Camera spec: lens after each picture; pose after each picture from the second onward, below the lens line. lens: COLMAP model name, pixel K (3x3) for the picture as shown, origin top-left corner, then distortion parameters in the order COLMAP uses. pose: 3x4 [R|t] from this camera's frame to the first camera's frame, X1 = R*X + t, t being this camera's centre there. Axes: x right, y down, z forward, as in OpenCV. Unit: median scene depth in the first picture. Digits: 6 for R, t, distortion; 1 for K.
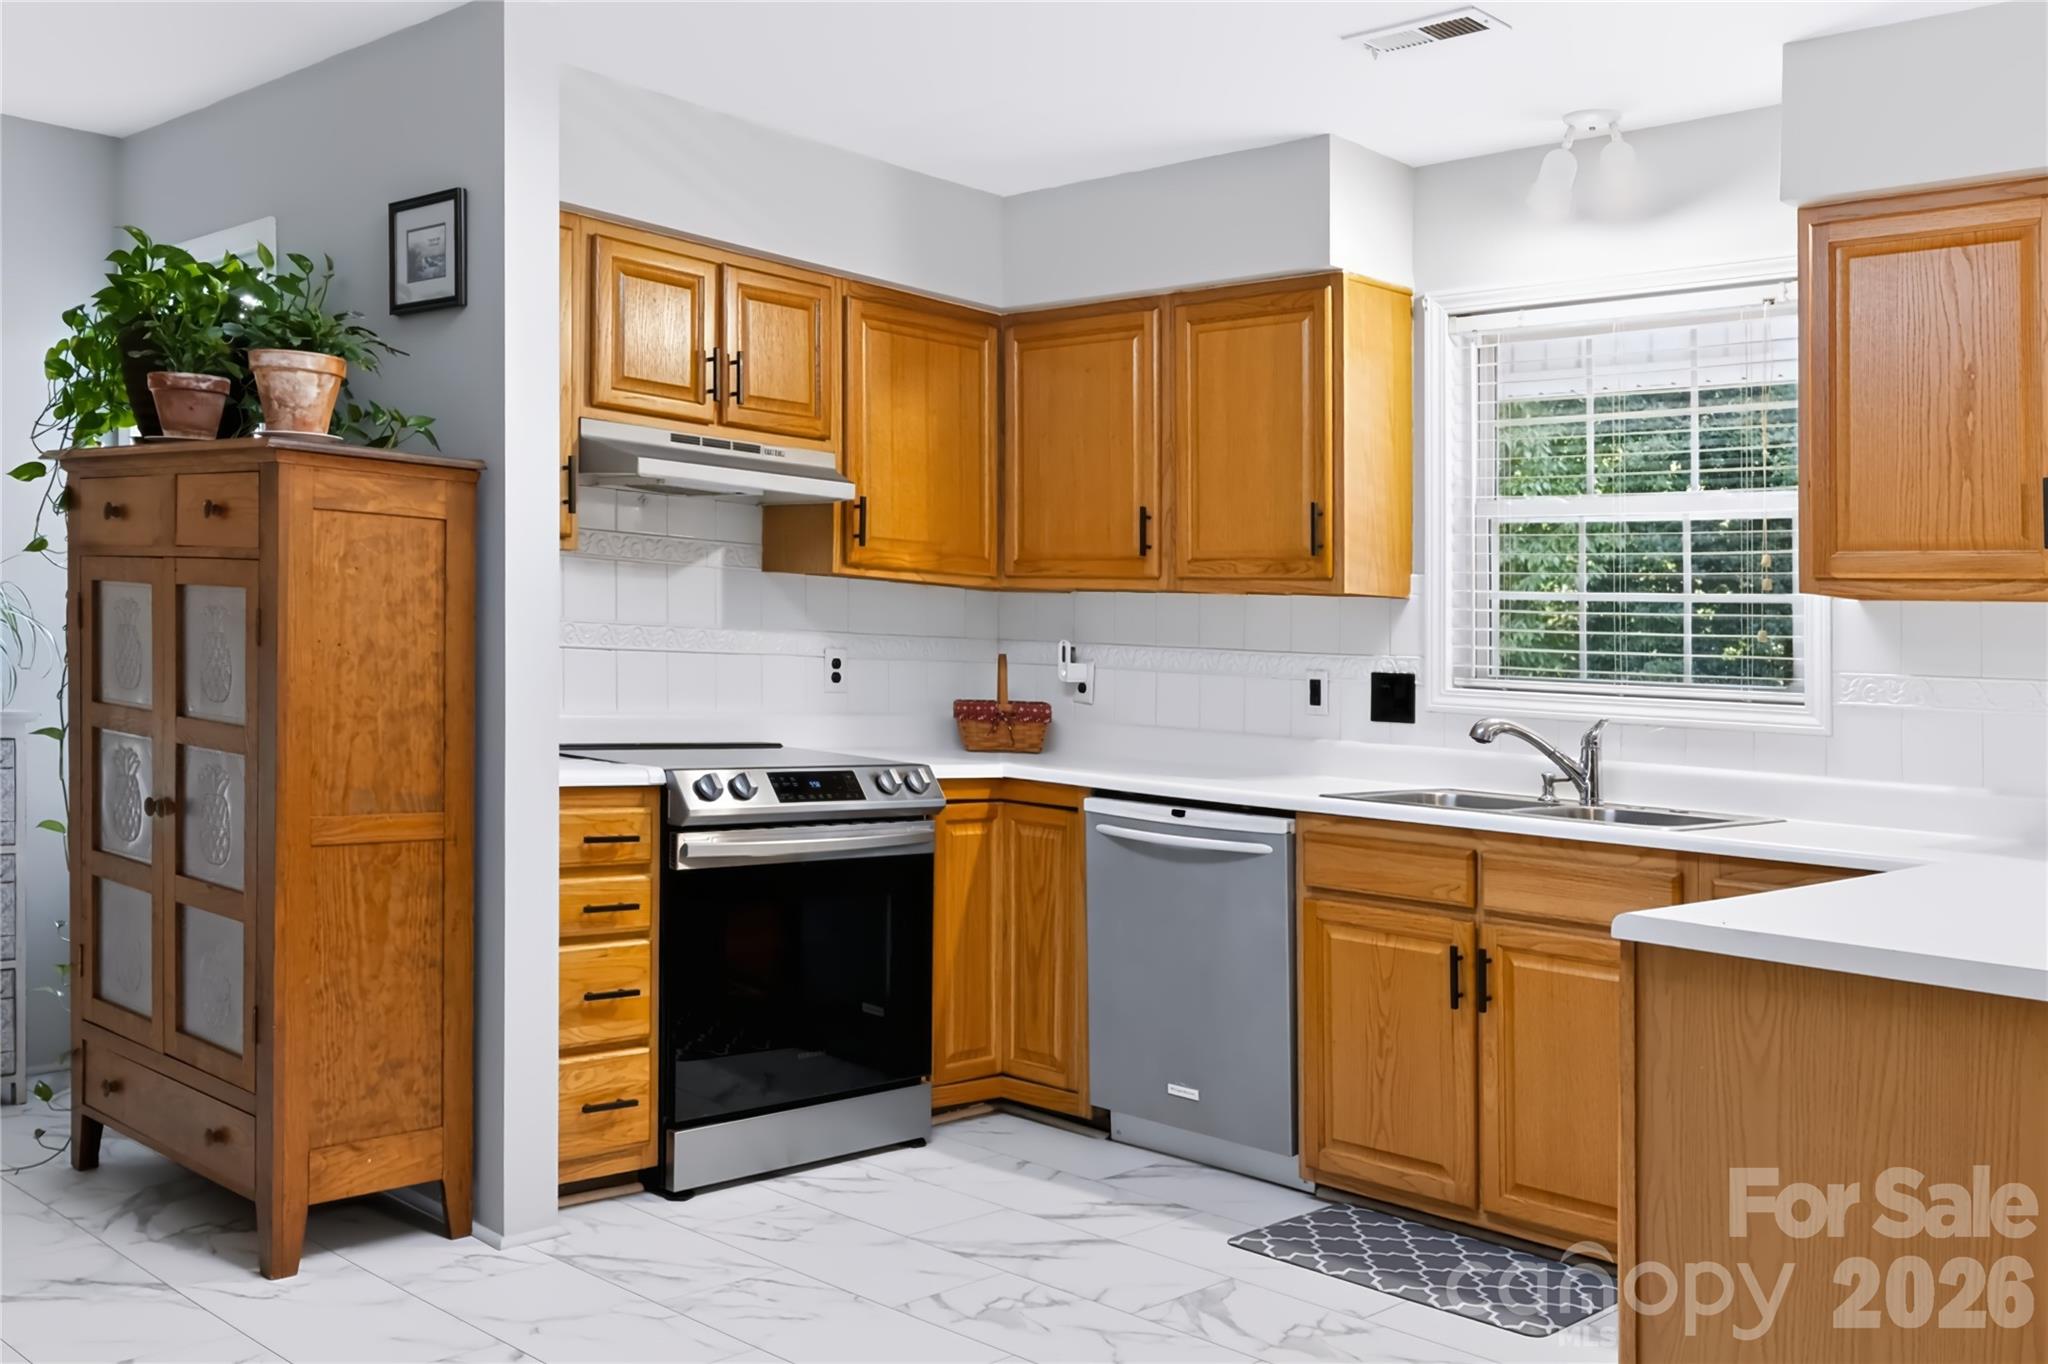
lens RADIAL K [[1802.1, 0, 1036.4], [0, 1802.1, 739.6], [0, 0, 1]] dist [0.007897, -0.015511]
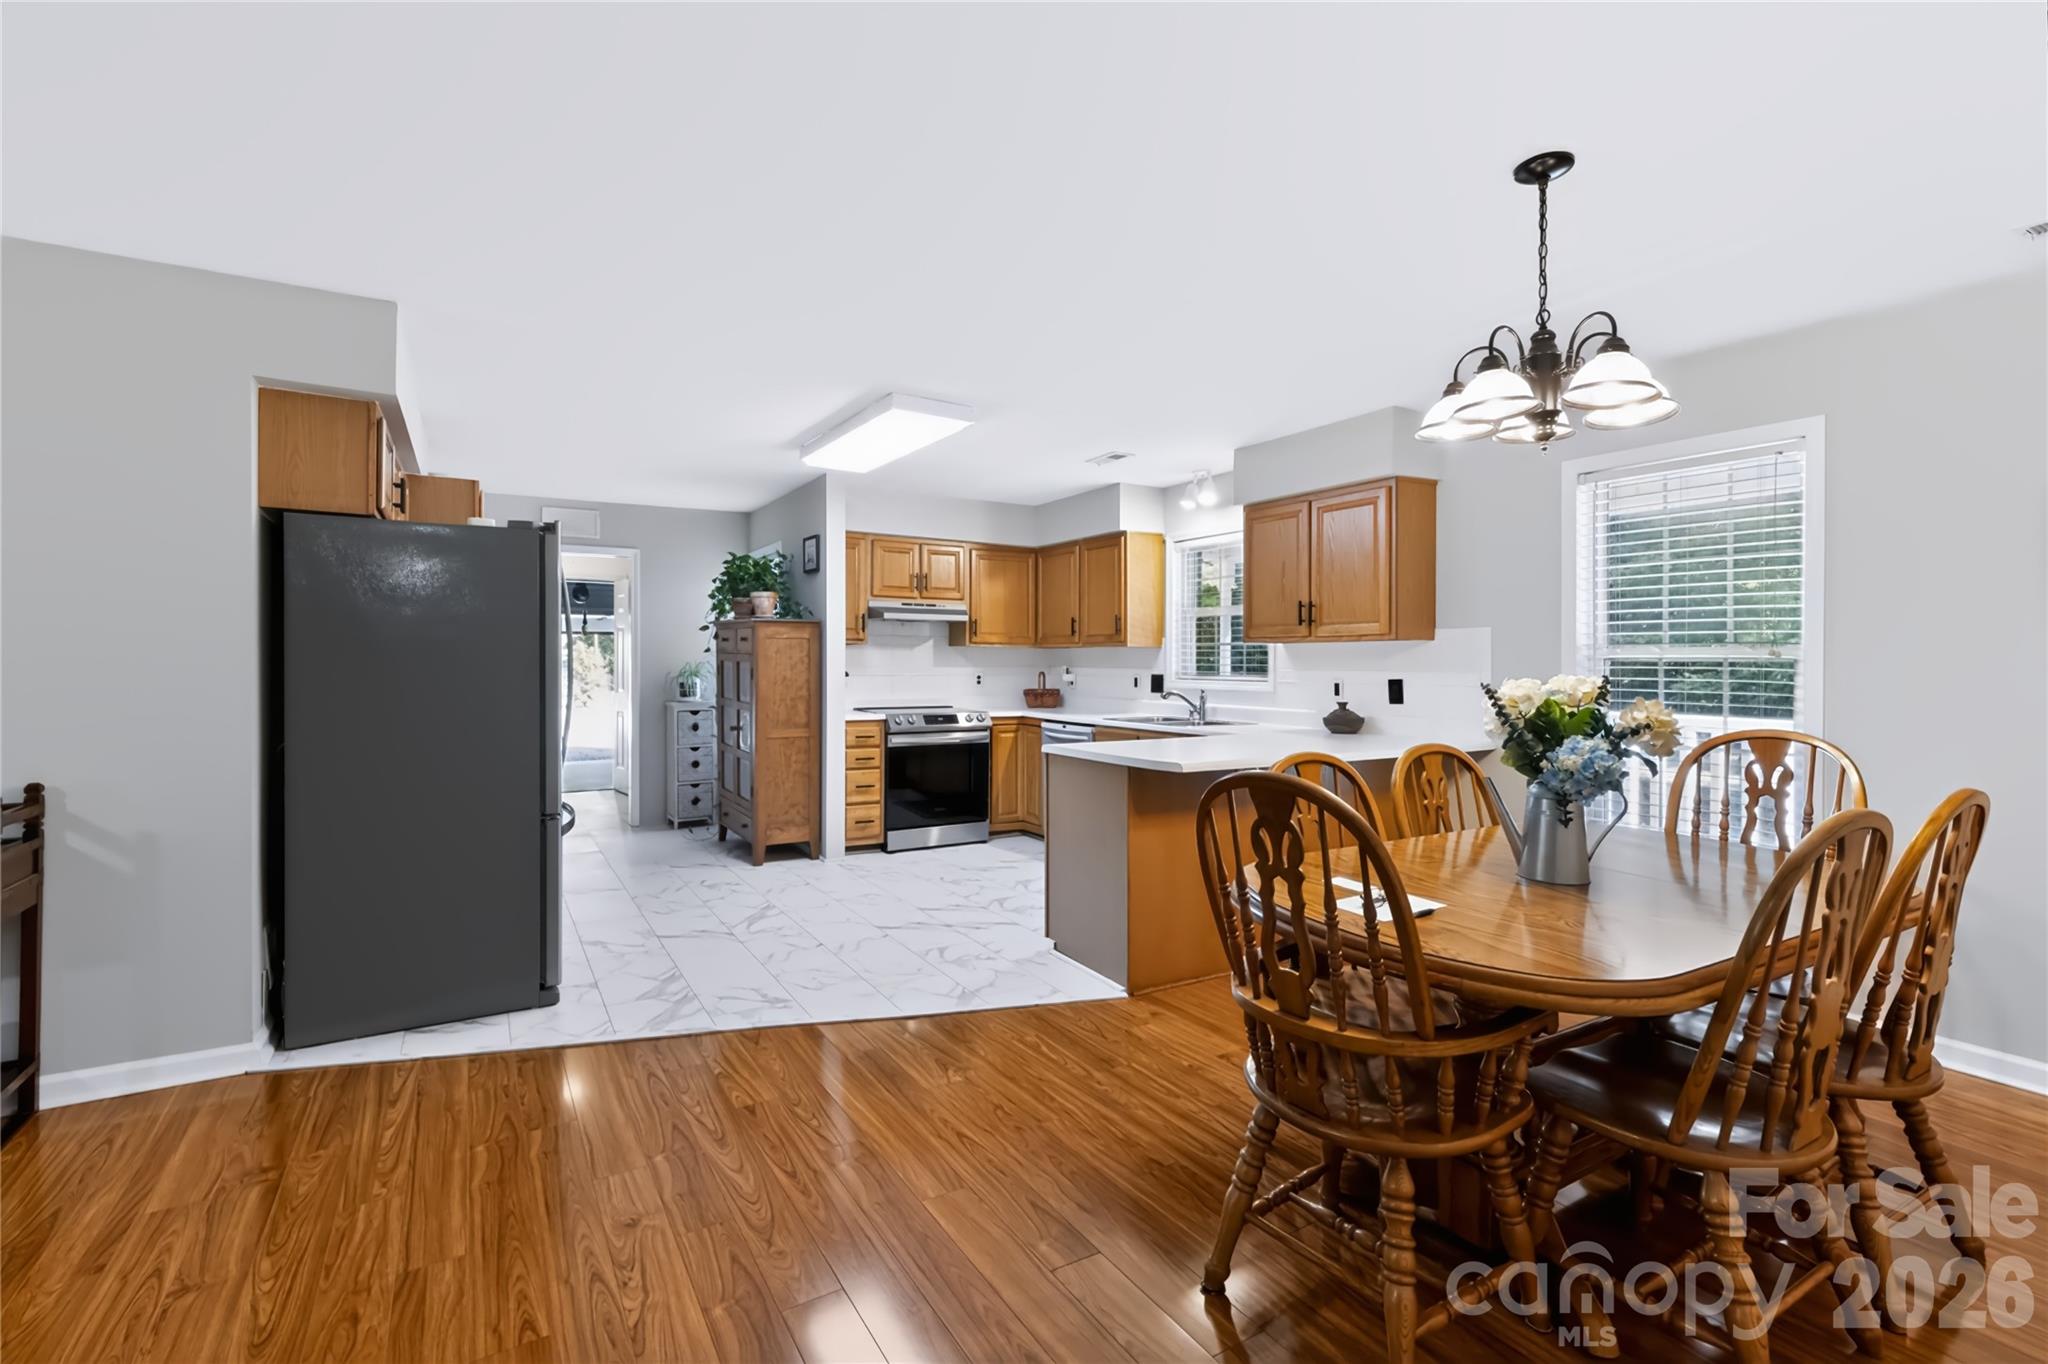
lens RADIAL K [[919.9, 0, 1046.3], [0, 919.9, 665.2], [0, 0, 1]] dist [0.005838, -0.002676]
pose [[0.962360, -0.035769, -0.269412, 0.476434], [0.021960, 0.998294, -0.054098, 0.023114], [0.270888, 0.046146, 0.961504, -0.430585]]
